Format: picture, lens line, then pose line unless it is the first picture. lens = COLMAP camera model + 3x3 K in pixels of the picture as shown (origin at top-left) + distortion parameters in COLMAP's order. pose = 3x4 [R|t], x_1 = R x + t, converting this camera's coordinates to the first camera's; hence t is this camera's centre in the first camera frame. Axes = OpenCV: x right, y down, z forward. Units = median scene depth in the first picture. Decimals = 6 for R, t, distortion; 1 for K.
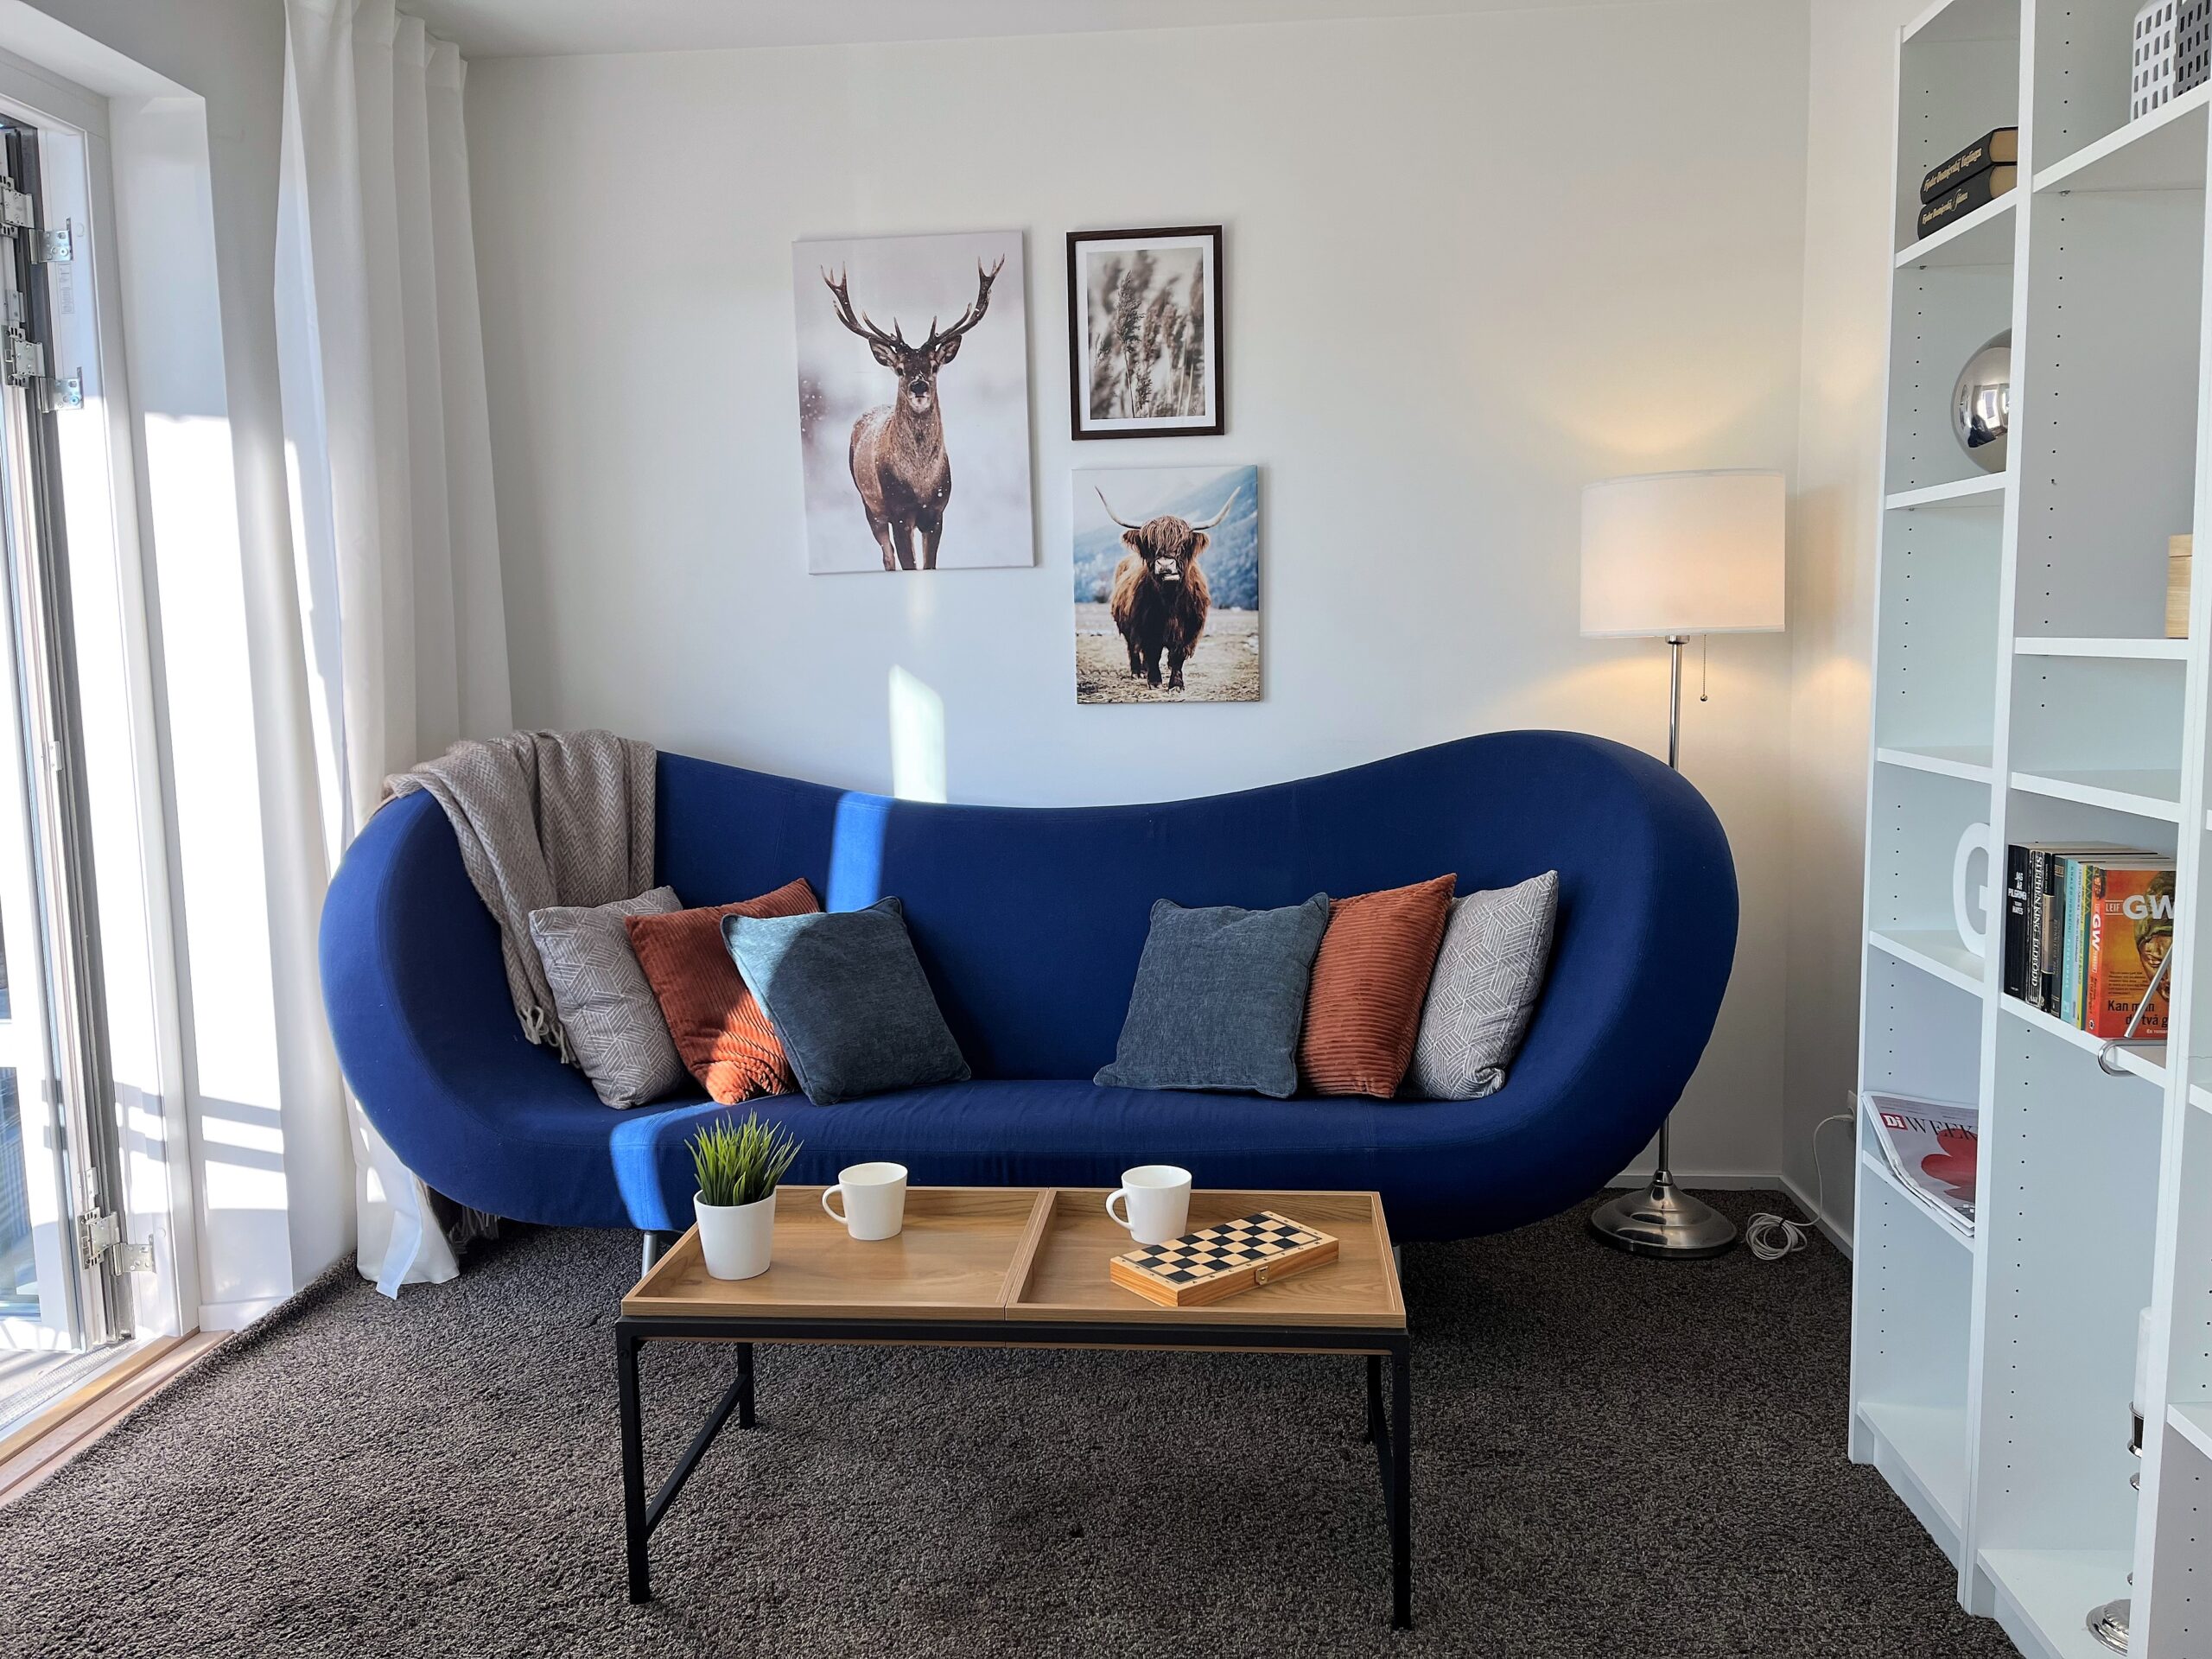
lens RADIAL K [[1679.6, 0, 1098.1], [0, 1679.6, 817.4], [0, 0, 1]] dist [0.041446, -0.054742]
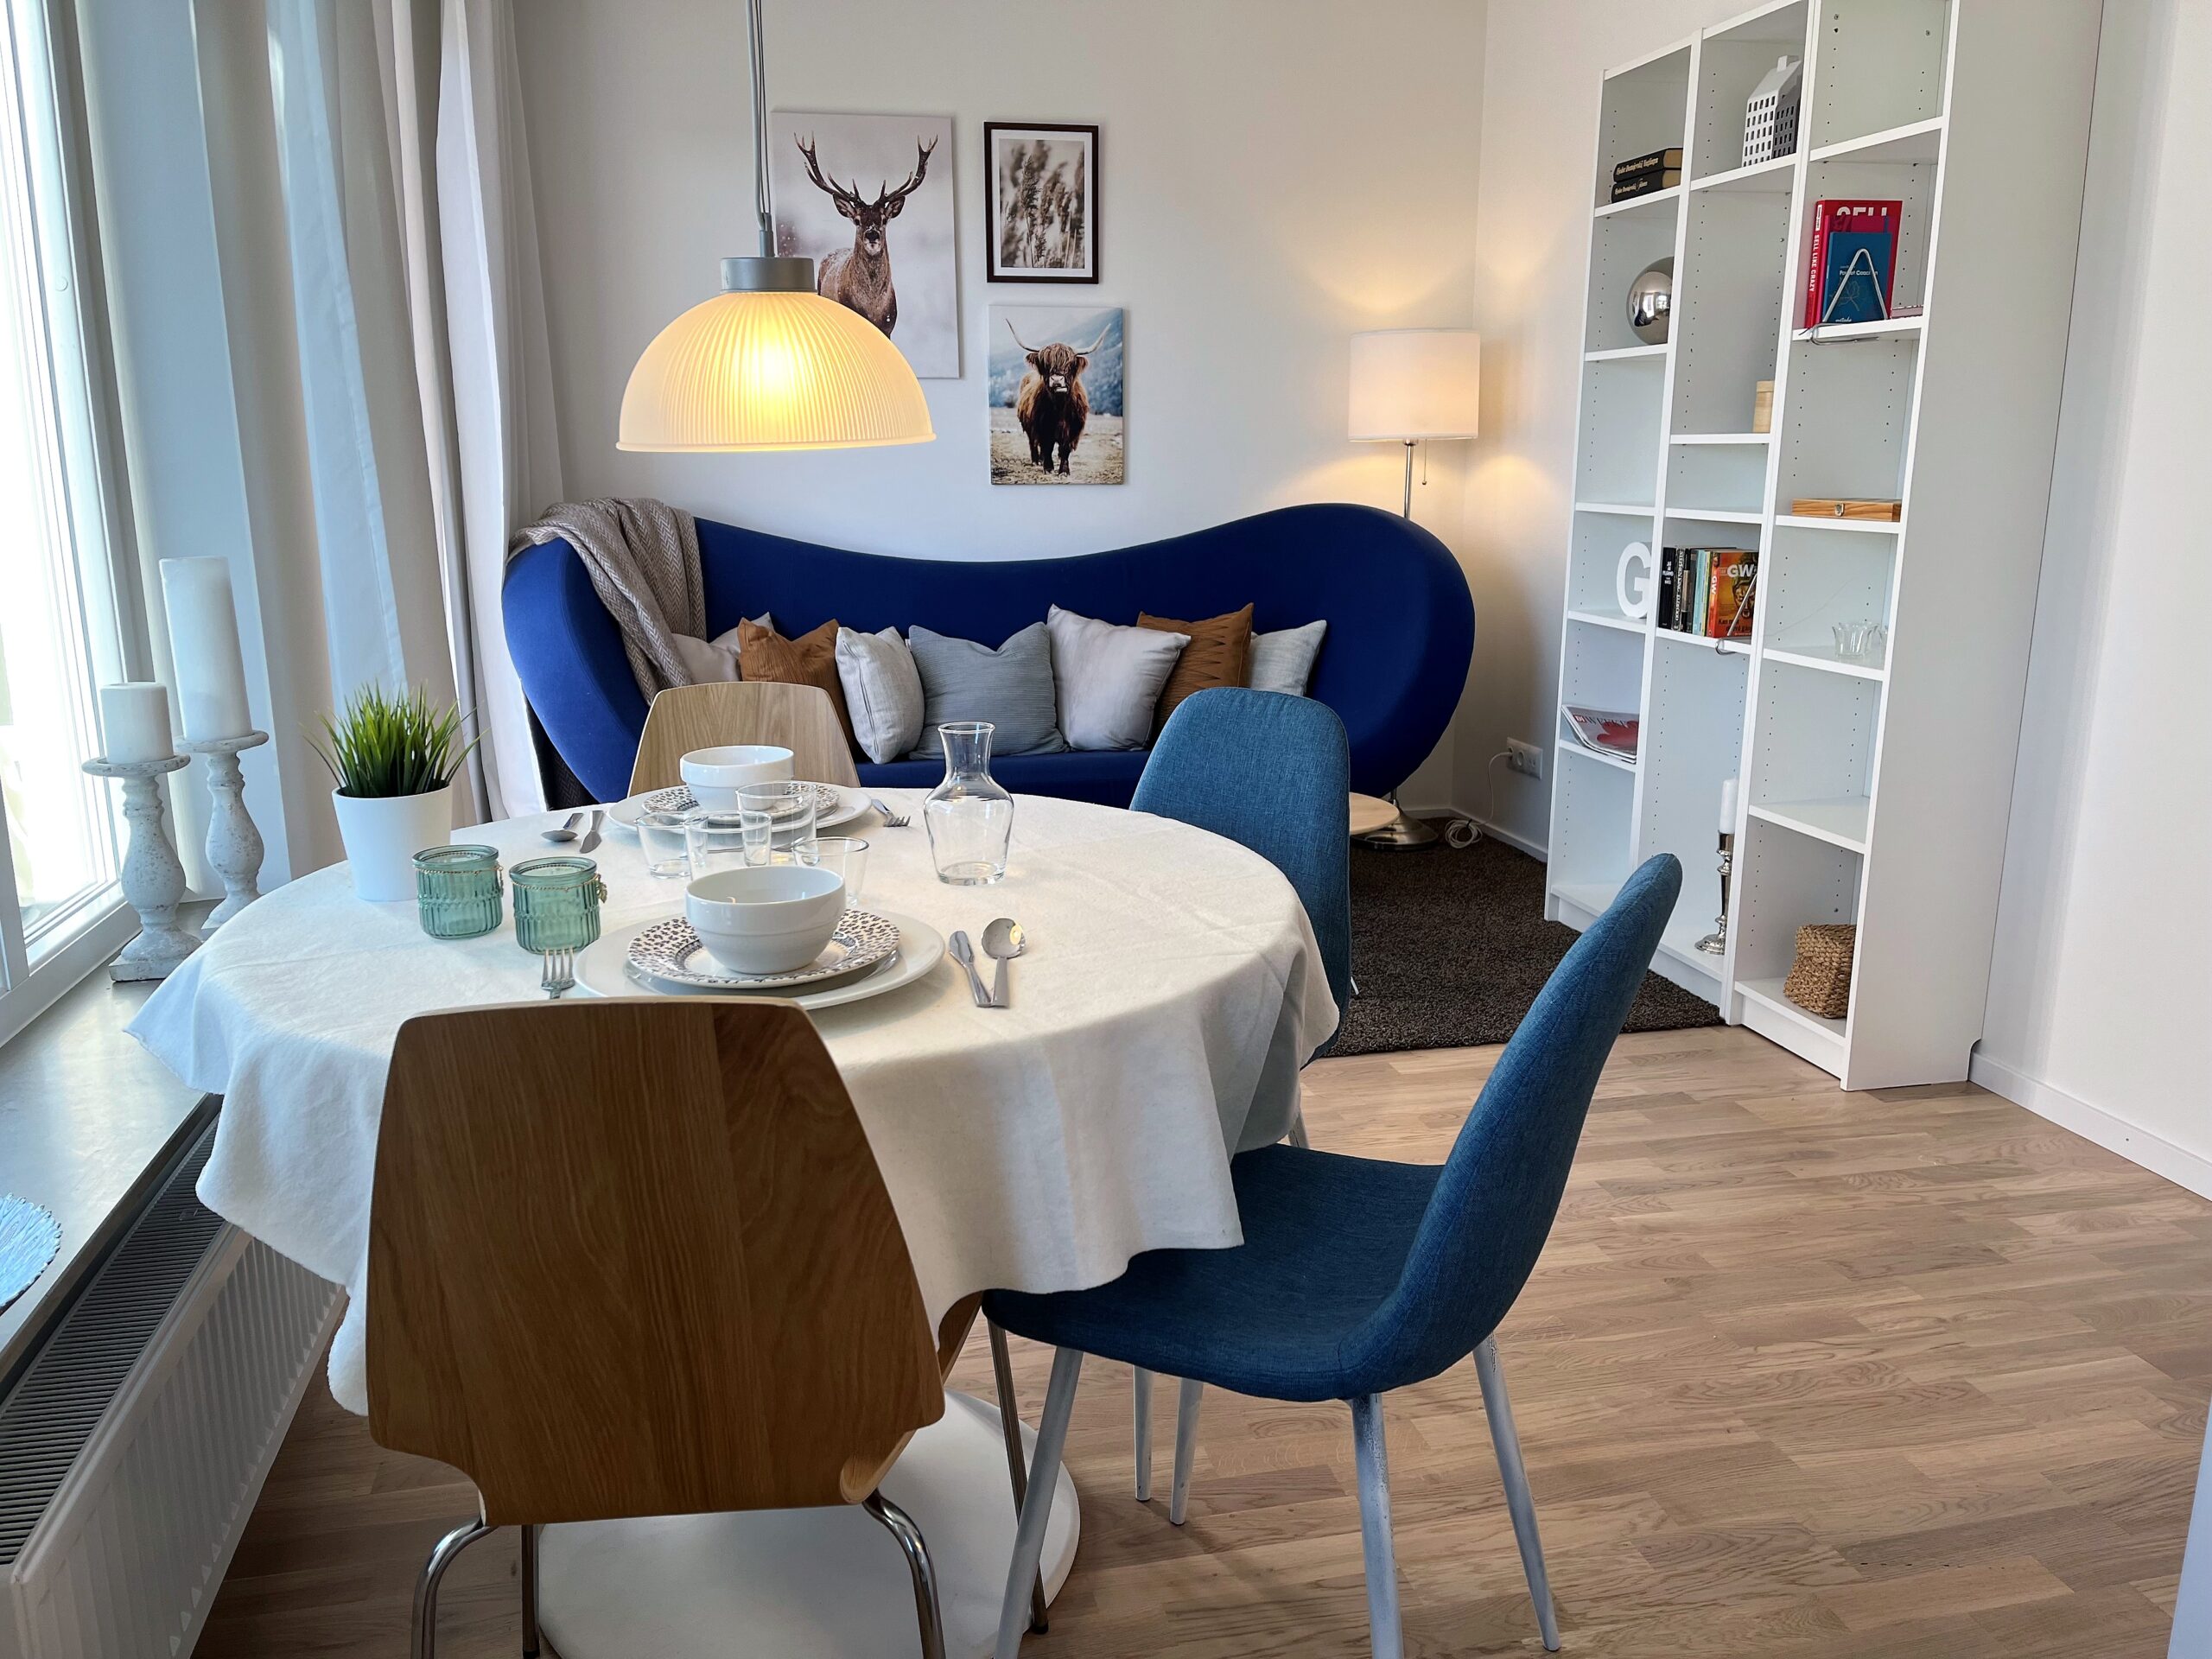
lens RADIAL K [[1679.6, 0, 1104.7], [0, 1679.6, 838.1], [0, 0, 1]] dist [0.041446, -0.054742]
pose [[0.953283, -0.051419, 0.297670, -0.353721], [0.017011, 0.992980, 0.117050, 0.060057], [-0.301599, -0.106518, 0.947466, -0.351335]]
